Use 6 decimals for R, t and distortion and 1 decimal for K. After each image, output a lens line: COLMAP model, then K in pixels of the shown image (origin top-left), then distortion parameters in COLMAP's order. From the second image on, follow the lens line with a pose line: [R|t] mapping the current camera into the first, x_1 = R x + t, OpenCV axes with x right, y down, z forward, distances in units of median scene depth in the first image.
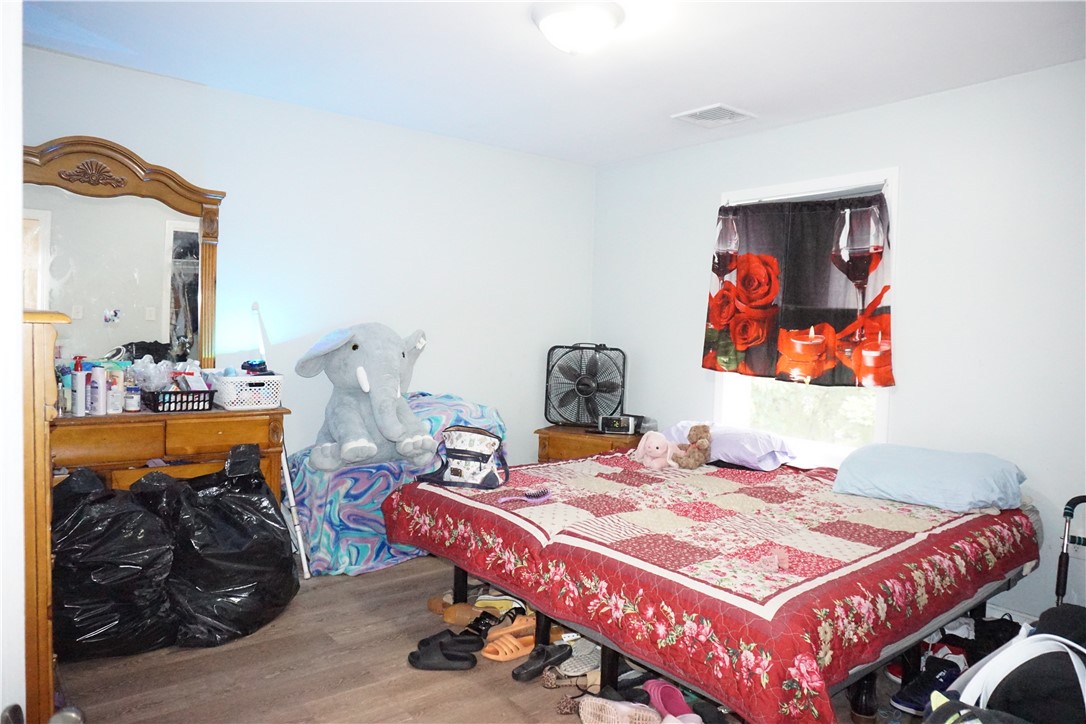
lens RADIAL K [[720.2, 0, 537.0], [0, 720.2, 362.1], [0, 0, 1]] dist [-0.045302, 0.003304]
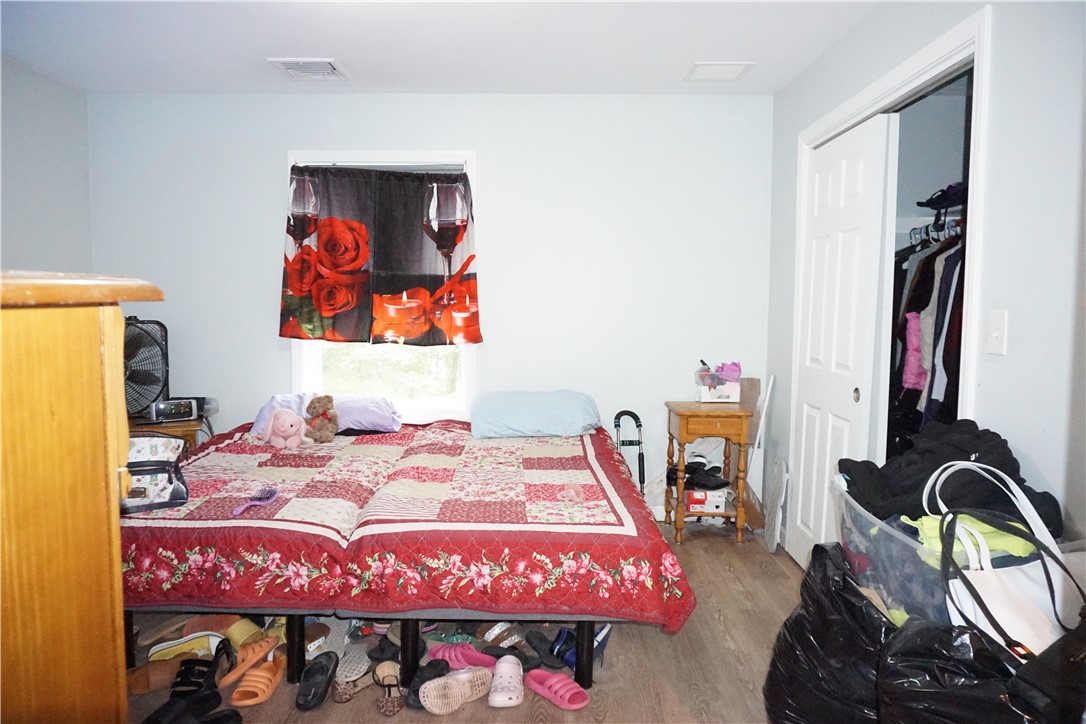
lens RADIAL K [[720.2, 0, 540.1], [0, 720.2, 361.9], [0, 0, 1]] dist [-0.045302, 0.003304]
pose [[0.625365, -0.083074, 0.775898, -0.350349], [0.046518, 0.996517, 0.069202, -0.010677], [-0.778945, -0.007183, 0.627051, 0.187000]]
